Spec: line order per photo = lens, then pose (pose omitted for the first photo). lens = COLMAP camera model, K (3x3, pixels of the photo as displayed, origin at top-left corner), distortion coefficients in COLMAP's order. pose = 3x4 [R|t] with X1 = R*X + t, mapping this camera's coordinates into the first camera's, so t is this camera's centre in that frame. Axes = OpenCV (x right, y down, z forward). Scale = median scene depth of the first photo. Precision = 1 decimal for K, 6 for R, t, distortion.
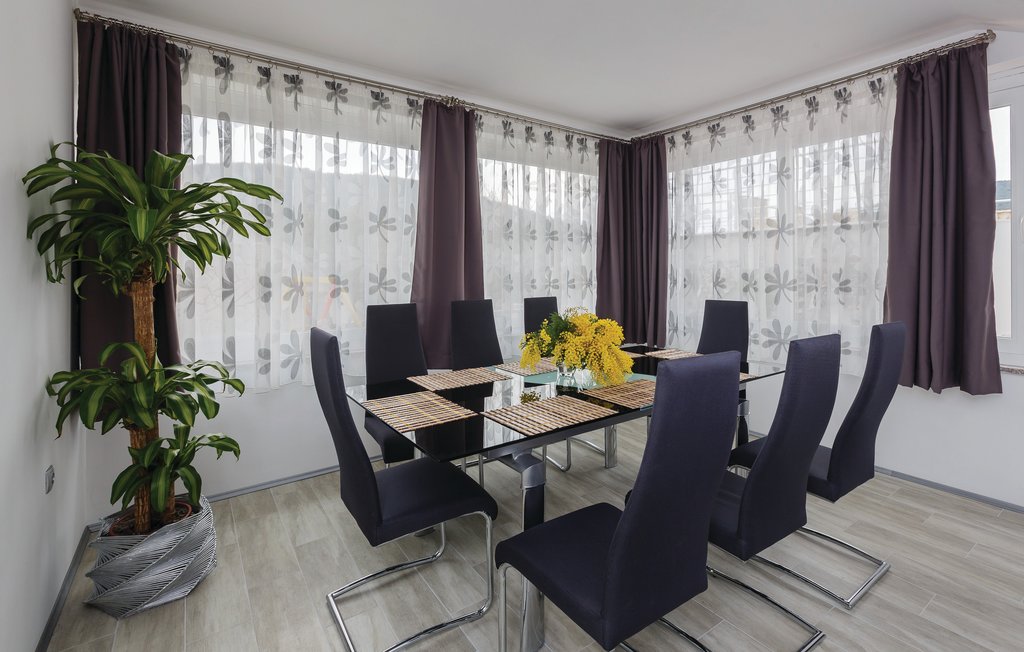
lens RADIAL K [[476.5, 0, 514.4], [0, 476.5, 274.0], [0, 0, 1]] dist [-0.003355, -0.001067]
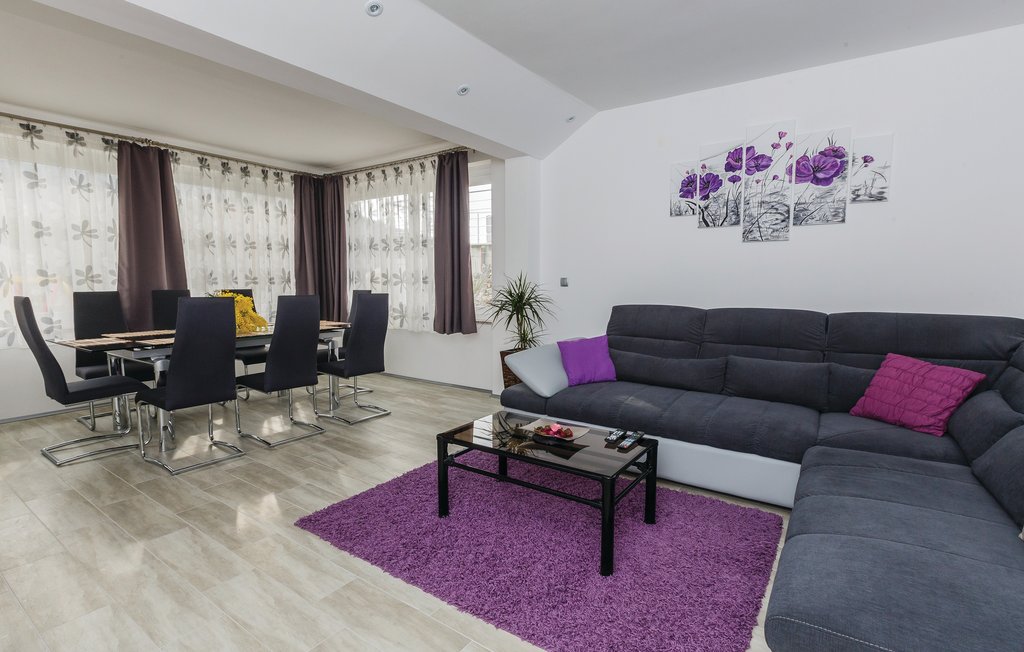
lens RADIAL K [[476.5, 0, 516.9], [0, 476.5, 331.0], [0, 0, 1]] dist [-0.003355, -0.001067]
pose [[0.932213, -0.032960, 0.360405, 0.358137], [-0.003585, 0.994954, 0.100265, 0.031332], [-0.361891, -0.094761, 0.927392, -0.698827]]
